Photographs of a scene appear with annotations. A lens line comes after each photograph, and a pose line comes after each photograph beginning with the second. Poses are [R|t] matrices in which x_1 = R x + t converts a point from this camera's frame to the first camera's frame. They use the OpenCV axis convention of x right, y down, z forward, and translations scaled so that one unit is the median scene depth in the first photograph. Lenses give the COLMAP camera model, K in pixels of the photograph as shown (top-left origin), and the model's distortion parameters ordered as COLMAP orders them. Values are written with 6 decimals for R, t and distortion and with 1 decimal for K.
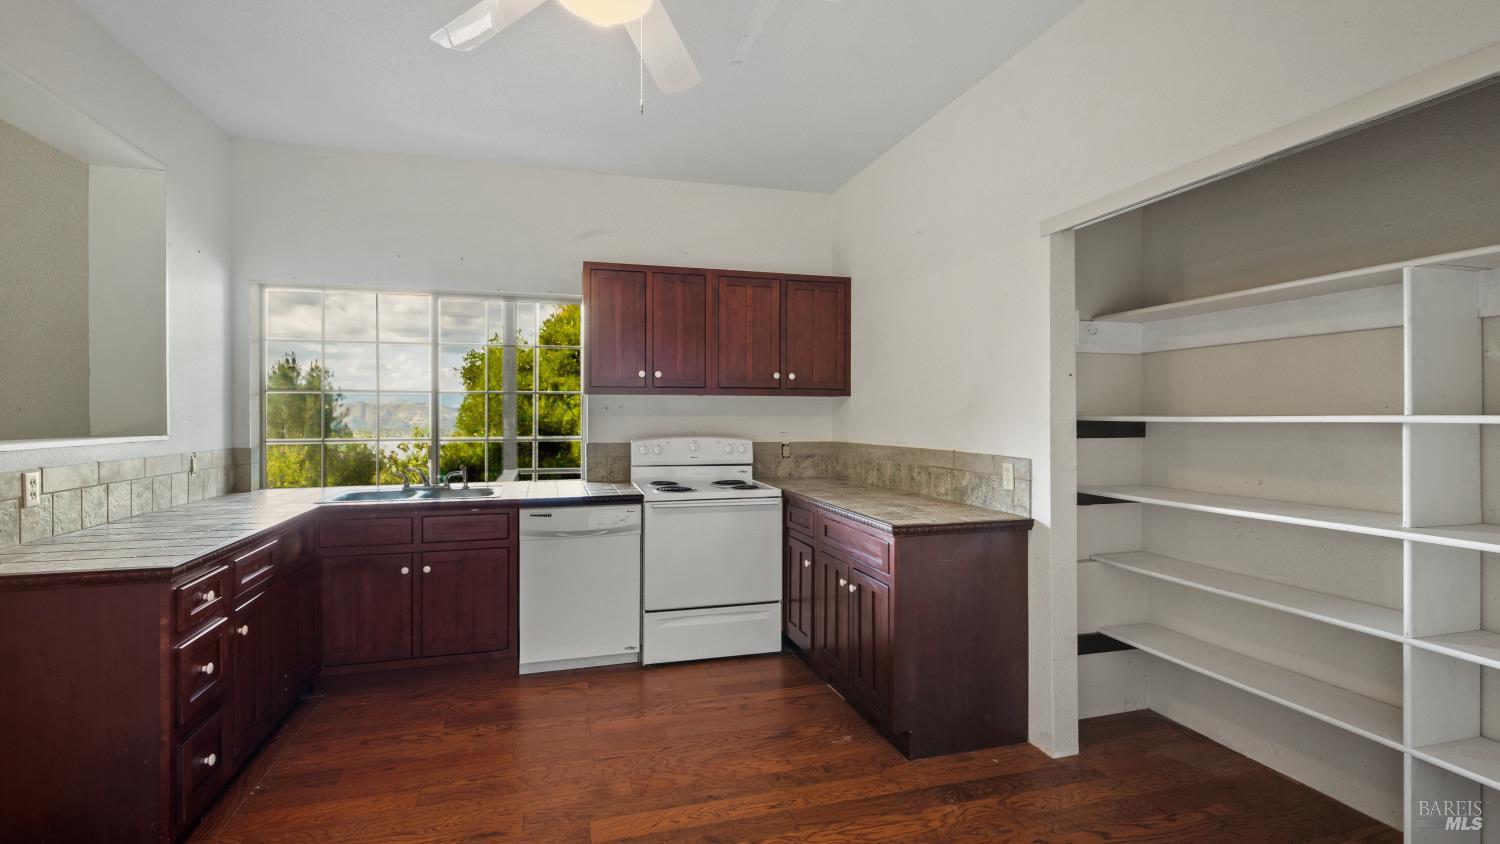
lens RADIAL K [[683.6, 0, 752.5], [0, 683.6, 414.7], [0, 0, 1]] dist [0.007069, -0.003964]
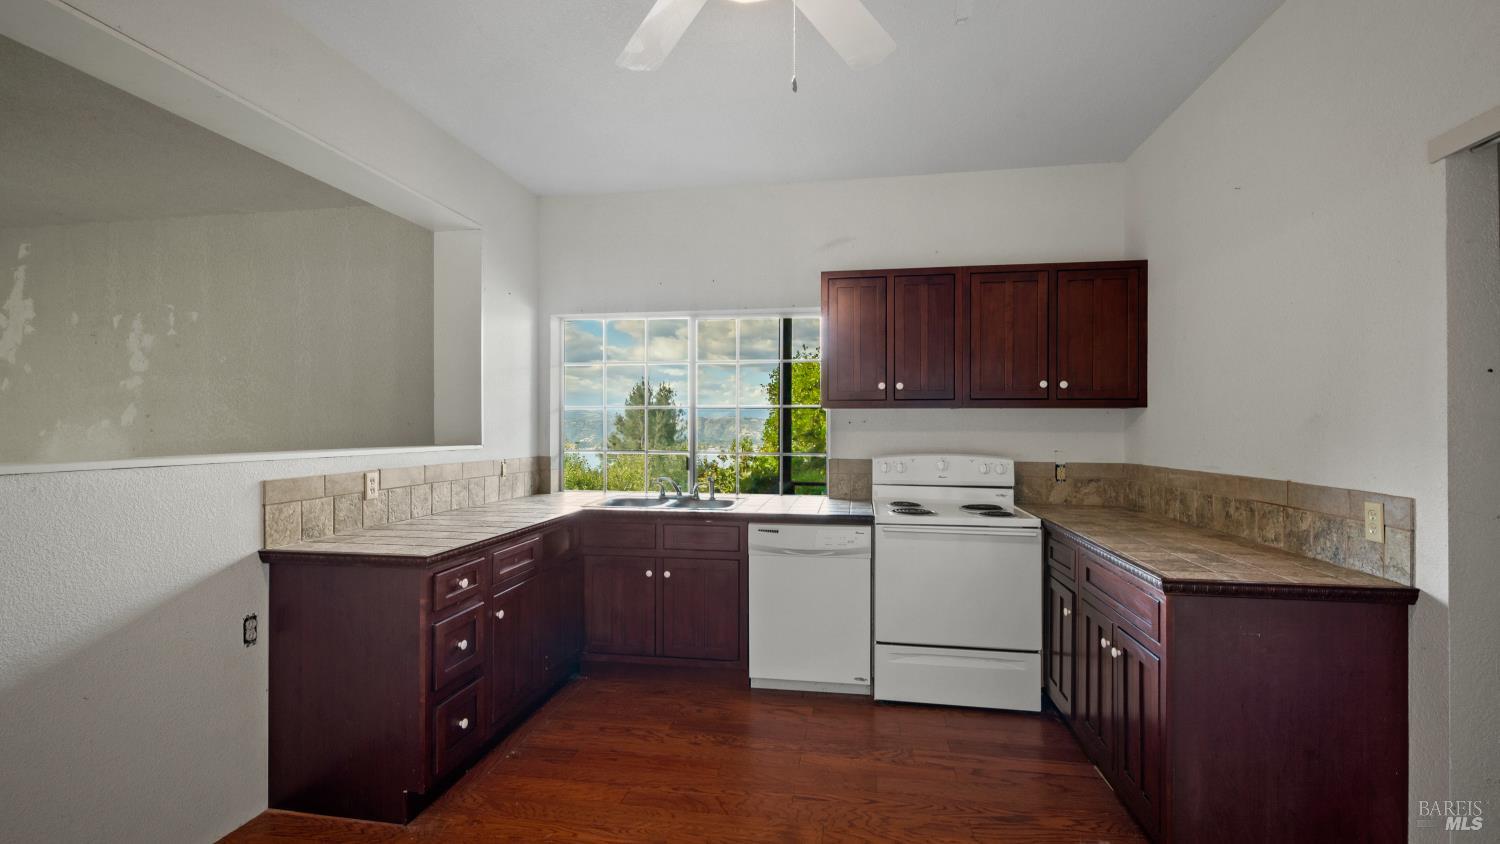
lens RADIAL K [[683.6, 0, 743.6], [0, 683.6, 424.9], [0, 0, 1]] dist [0.007069, -0.003964]
pose [[0.900206, 0.000922, -0.435463, 0.094439], [-0.003505, 0.999981, -0.005128, -0.001079], [0.435450, 0.006143, 0.900192, 0.097124]]
